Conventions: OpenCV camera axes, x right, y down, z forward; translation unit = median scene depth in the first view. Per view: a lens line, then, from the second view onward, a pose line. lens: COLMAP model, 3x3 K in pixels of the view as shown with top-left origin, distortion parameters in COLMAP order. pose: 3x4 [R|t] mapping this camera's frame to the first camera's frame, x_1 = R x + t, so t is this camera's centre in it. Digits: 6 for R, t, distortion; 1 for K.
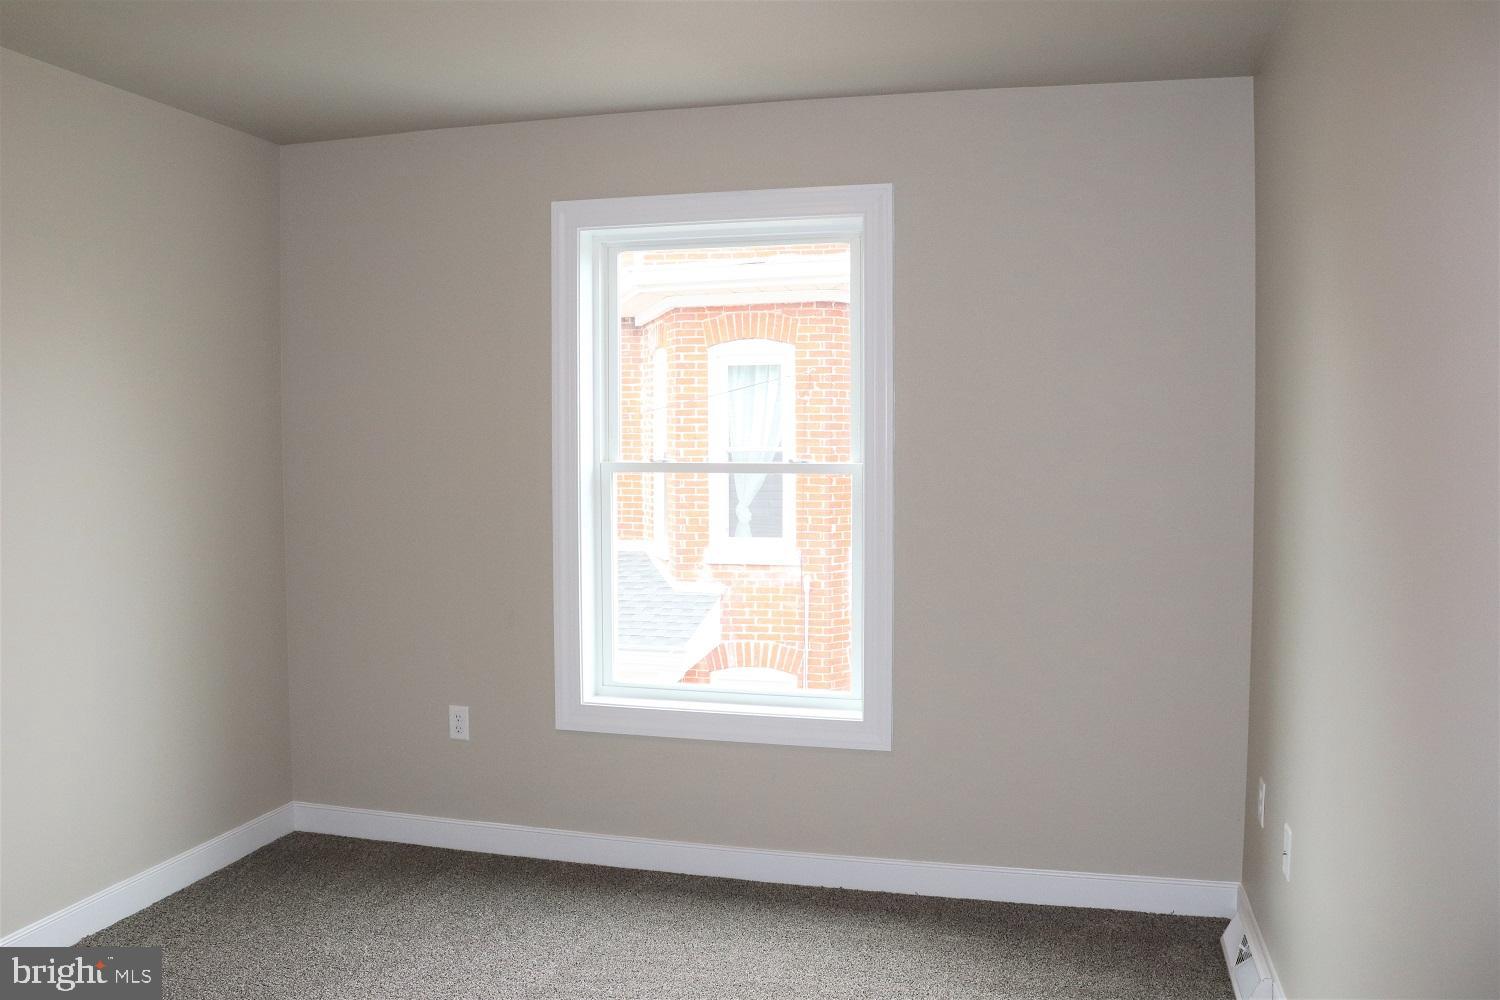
lens RADIAL K [[1221.1, 0, 750.0], [0, 1221.1, 500.0], [0, 0, 1]] dist [-0.129780, -0.000030]
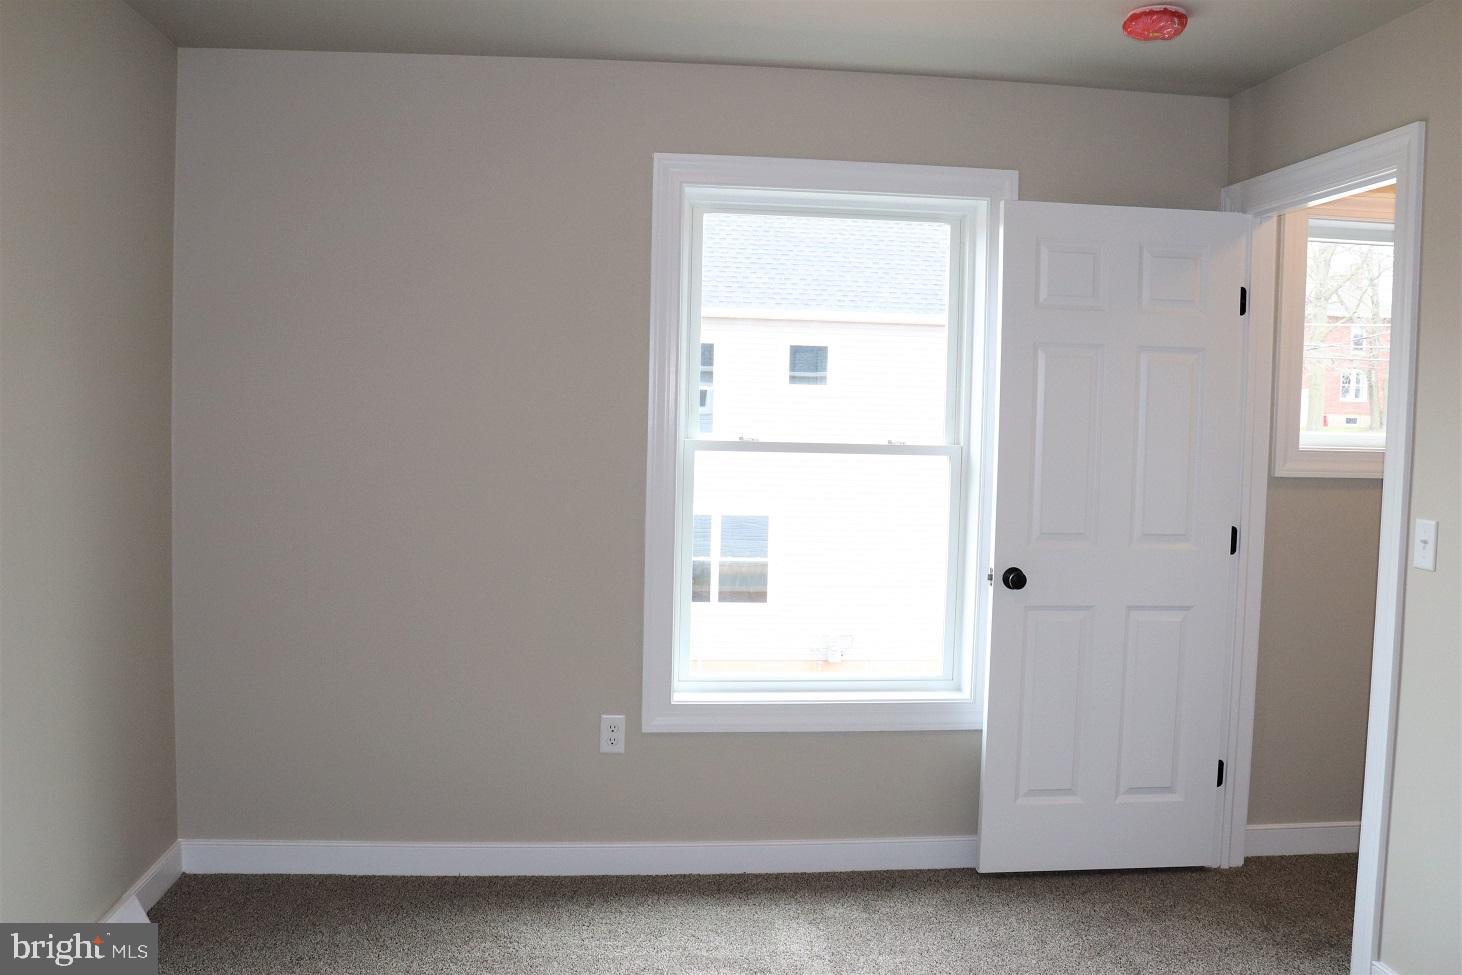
lens RADIAL K [[1241.0, 0, 731.0], [0, 1241.0, 487.5], [0, 0, 1]] dist [-0.136821, 0.004641]
pose [[0.934932, -0.000056, 0.354828, -0.427853], [-0.004572, 0.999915, 0.012204, -0.006805], [-0.354798, -0.013032, 0.934852, 0.111821]]
